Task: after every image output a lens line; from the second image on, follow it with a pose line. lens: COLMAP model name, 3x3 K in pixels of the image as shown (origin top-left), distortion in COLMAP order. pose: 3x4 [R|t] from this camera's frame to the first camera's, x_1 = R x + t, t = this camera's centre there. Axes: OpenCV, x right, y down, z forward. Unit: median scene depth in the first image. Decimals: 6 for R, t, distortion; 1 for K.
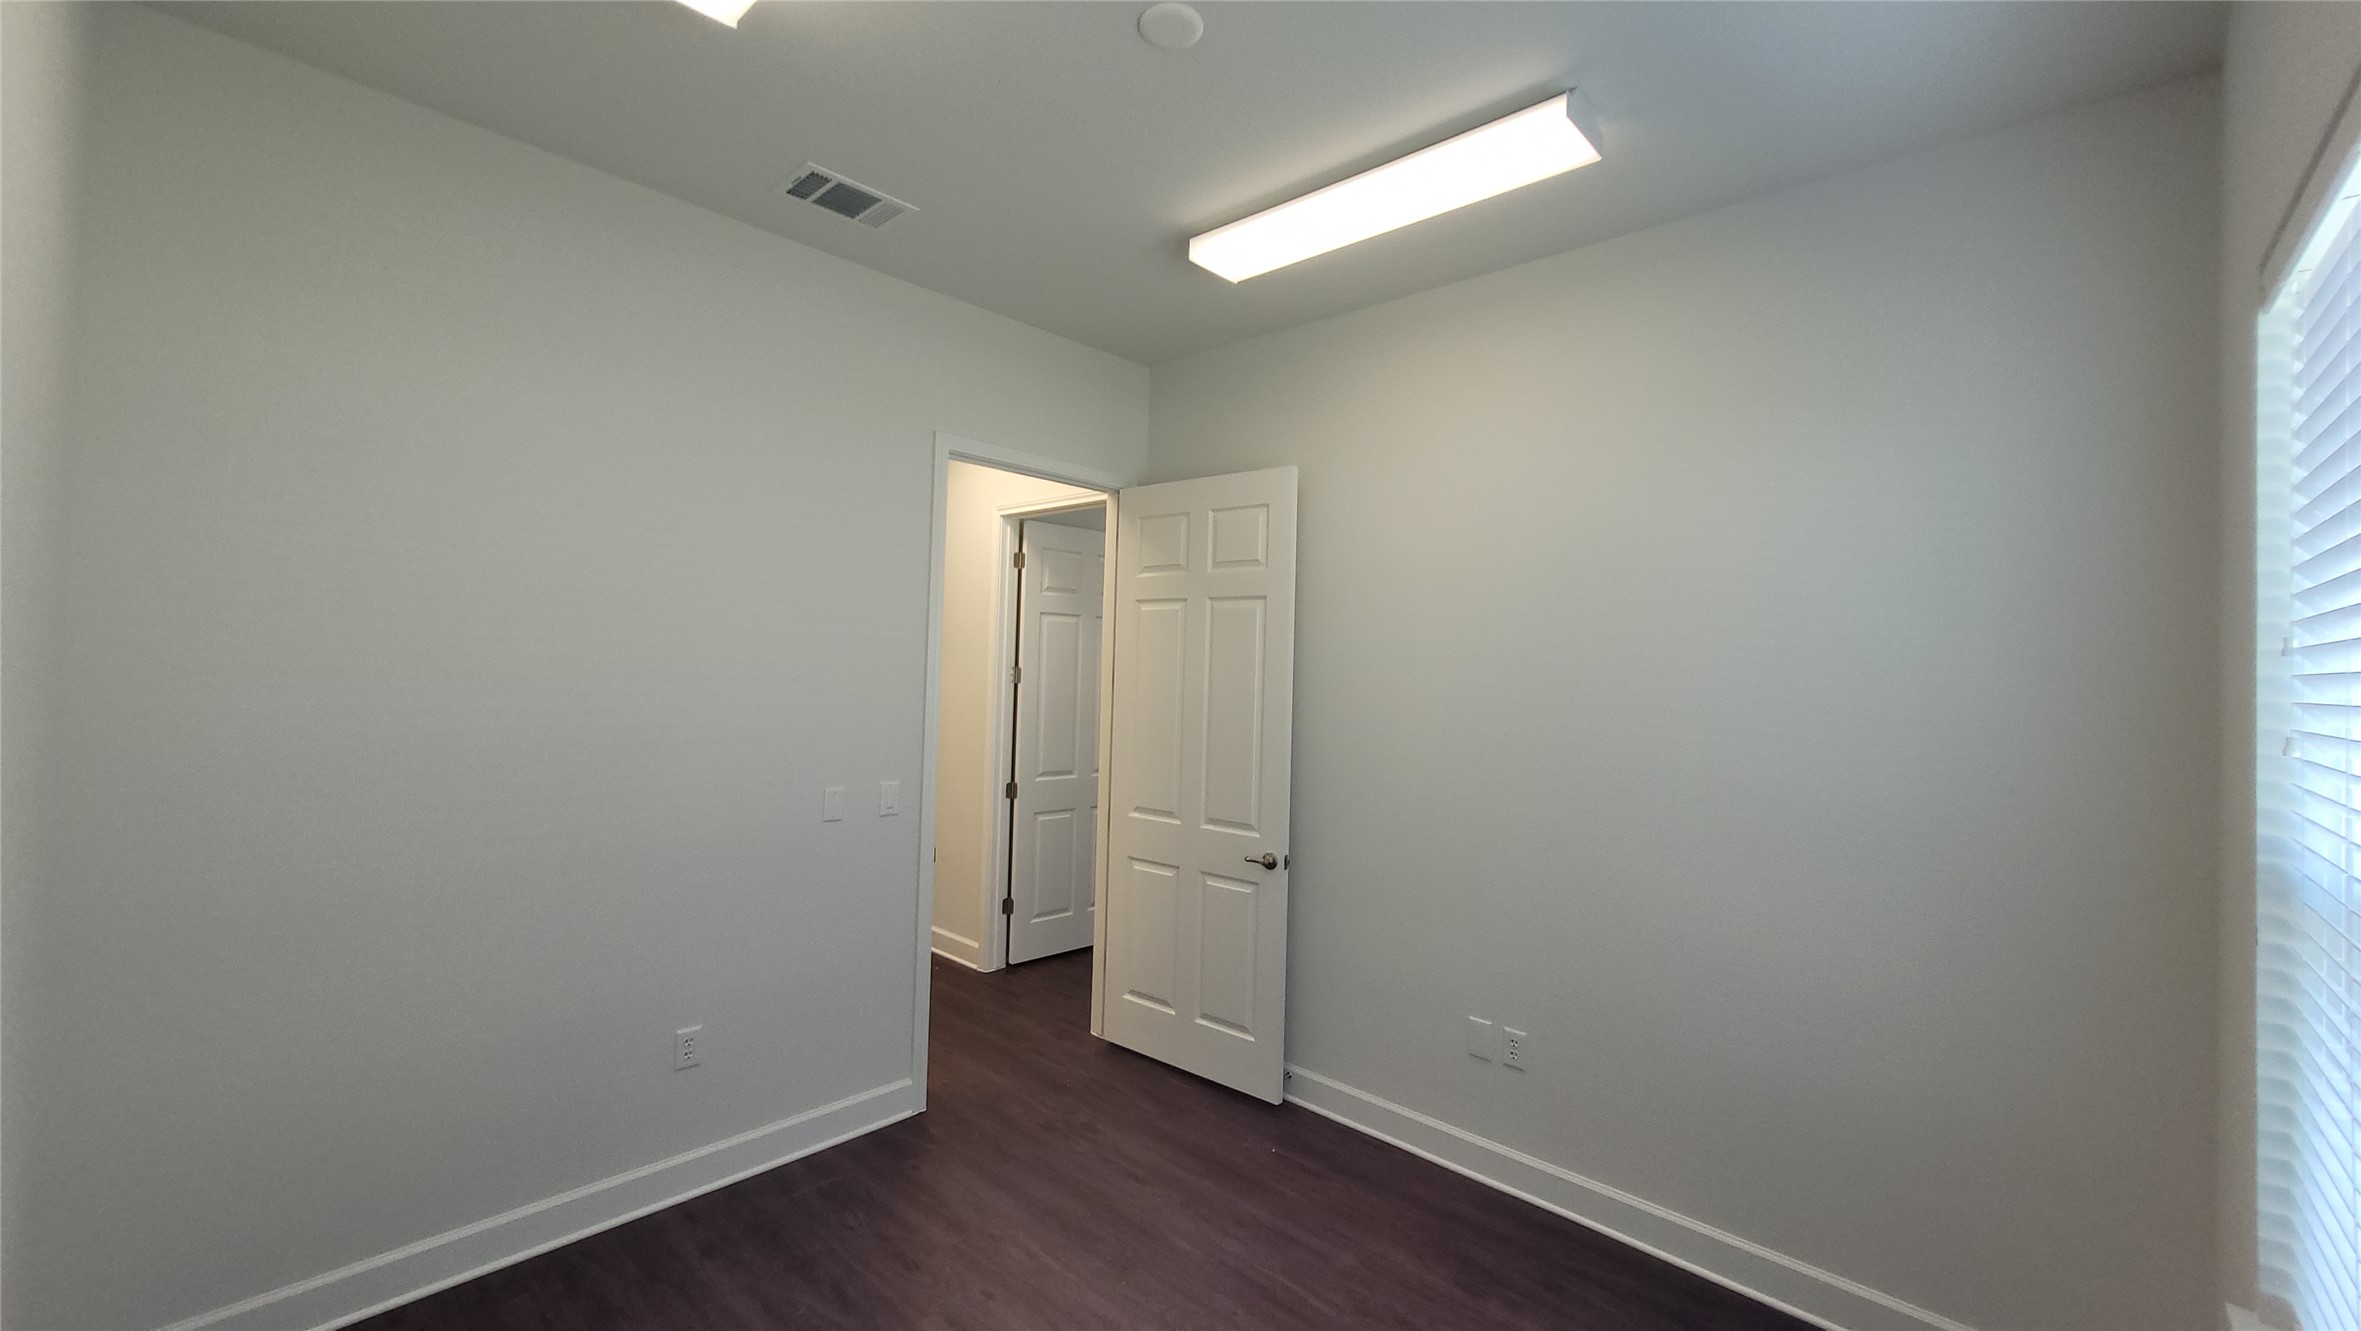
lens RADIAL K [[917.5, 0, 1130.9], [0, 917.5, 668.9], [0, 0, 1]] dist [0.000067, -0.000520]
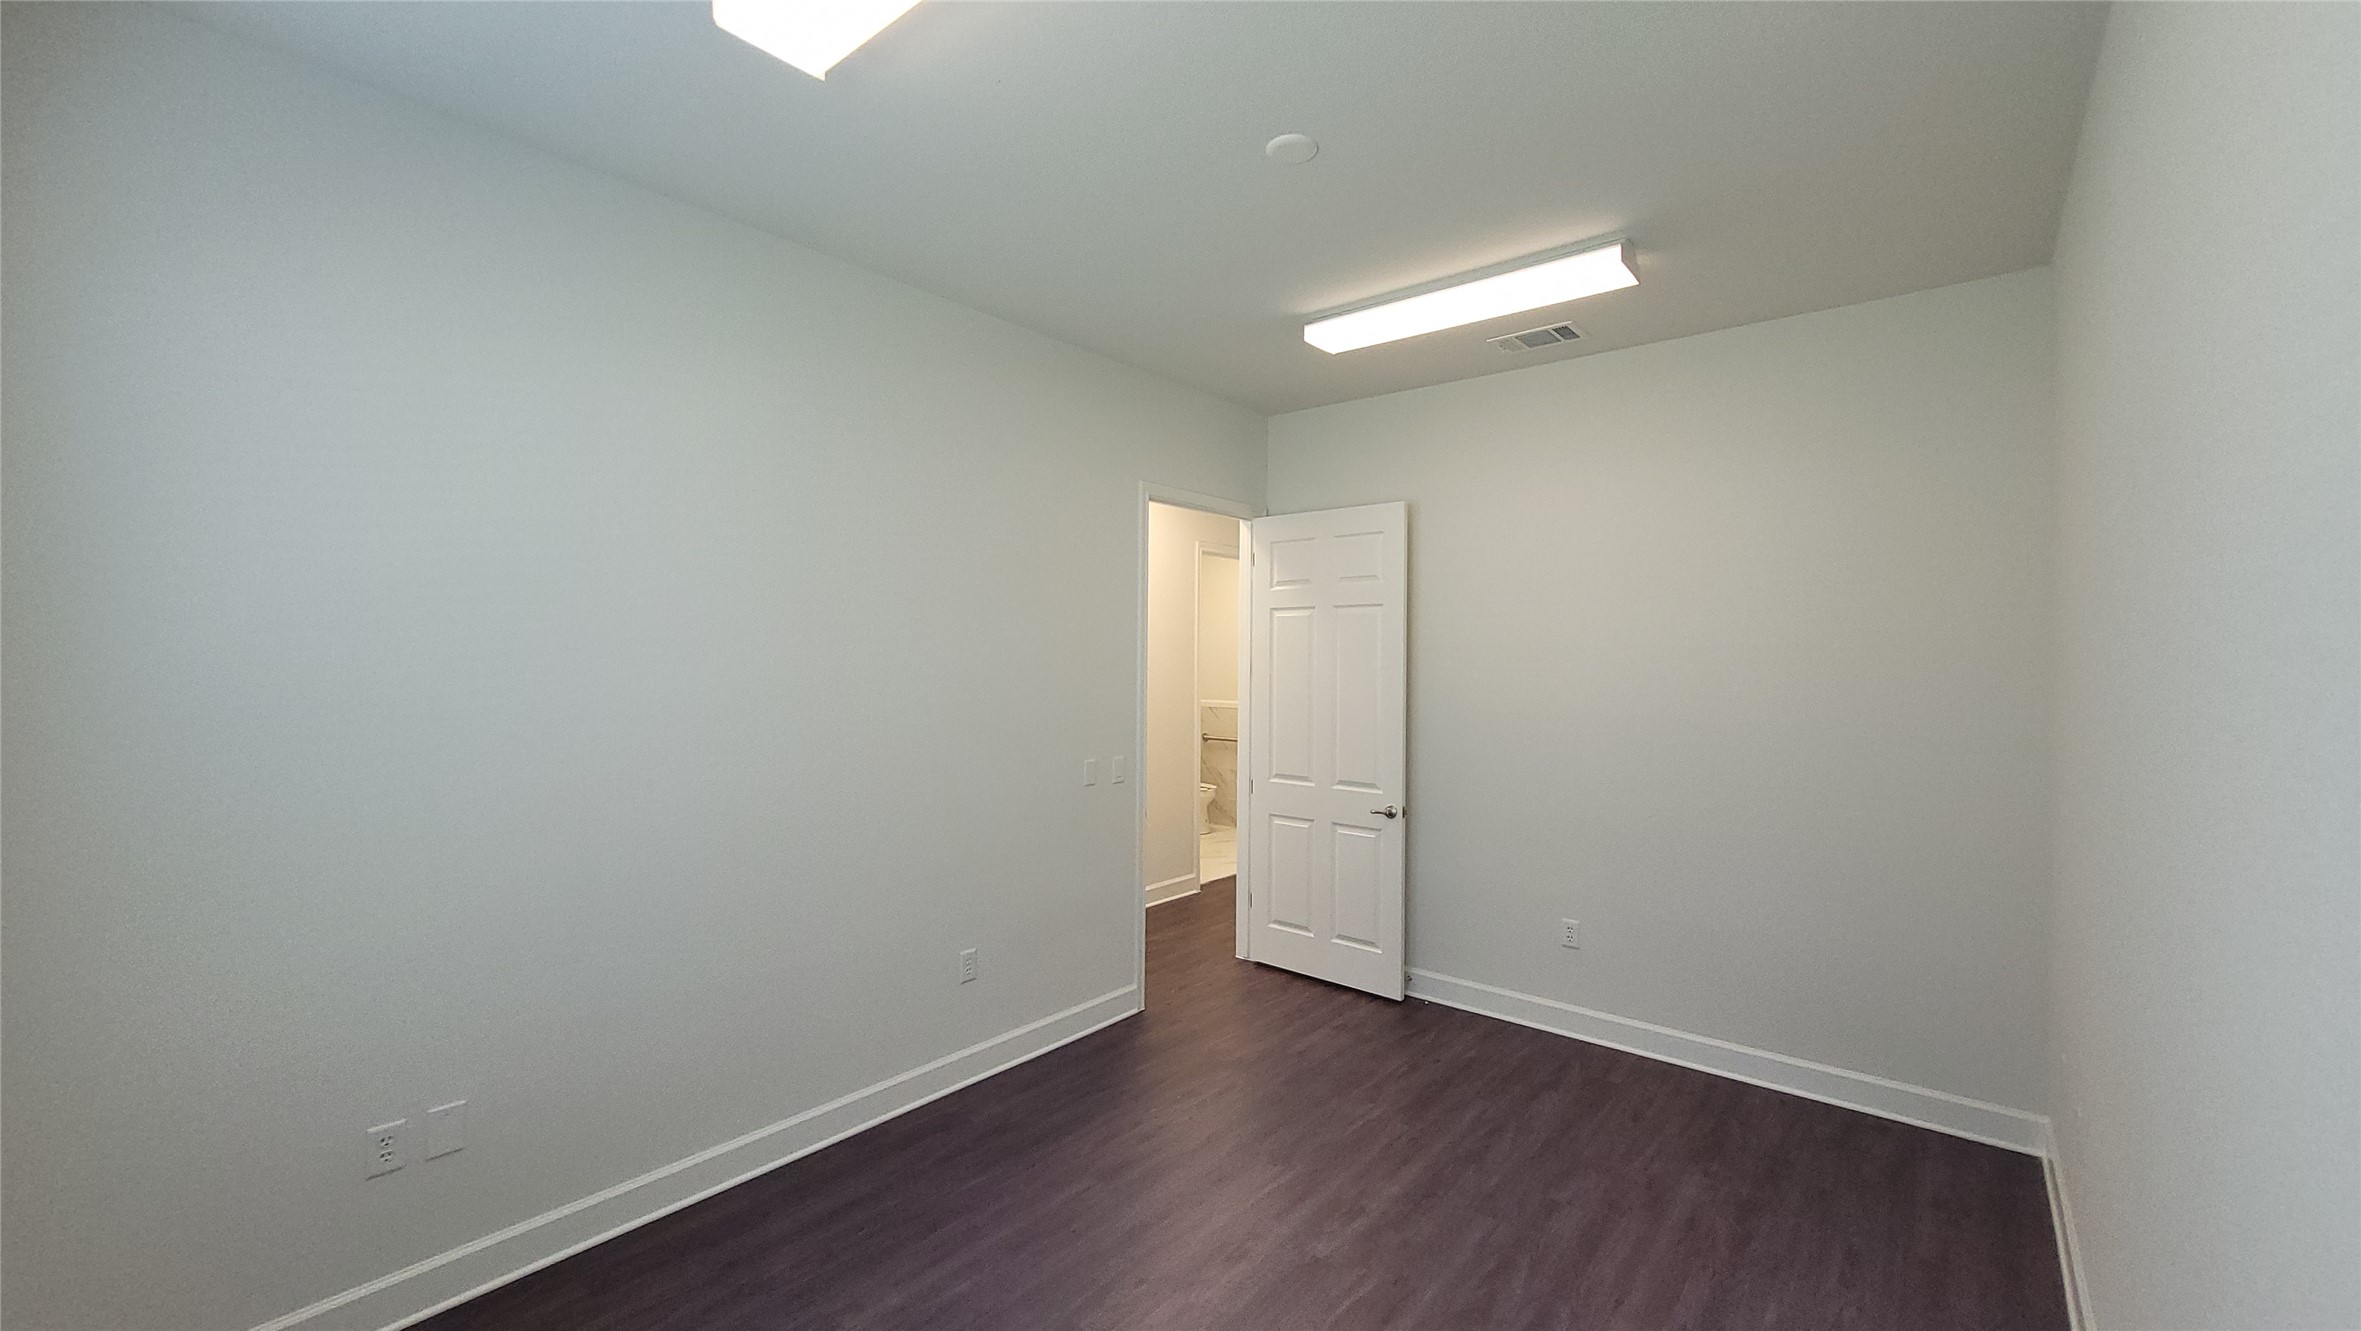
lens RADIAL K [[917.5, 0, 1181.0], [0, 917.5, 664.8], [0, 0, 1]] dist [0.000067, -0.000520]
pose [[0.996035, -0.018980, 0.086910, -0.243842], [0.018662, 0.999816, 0.004471, -0.006398], [-0.086979, -0.002832, 0.996206, -0.249632]]
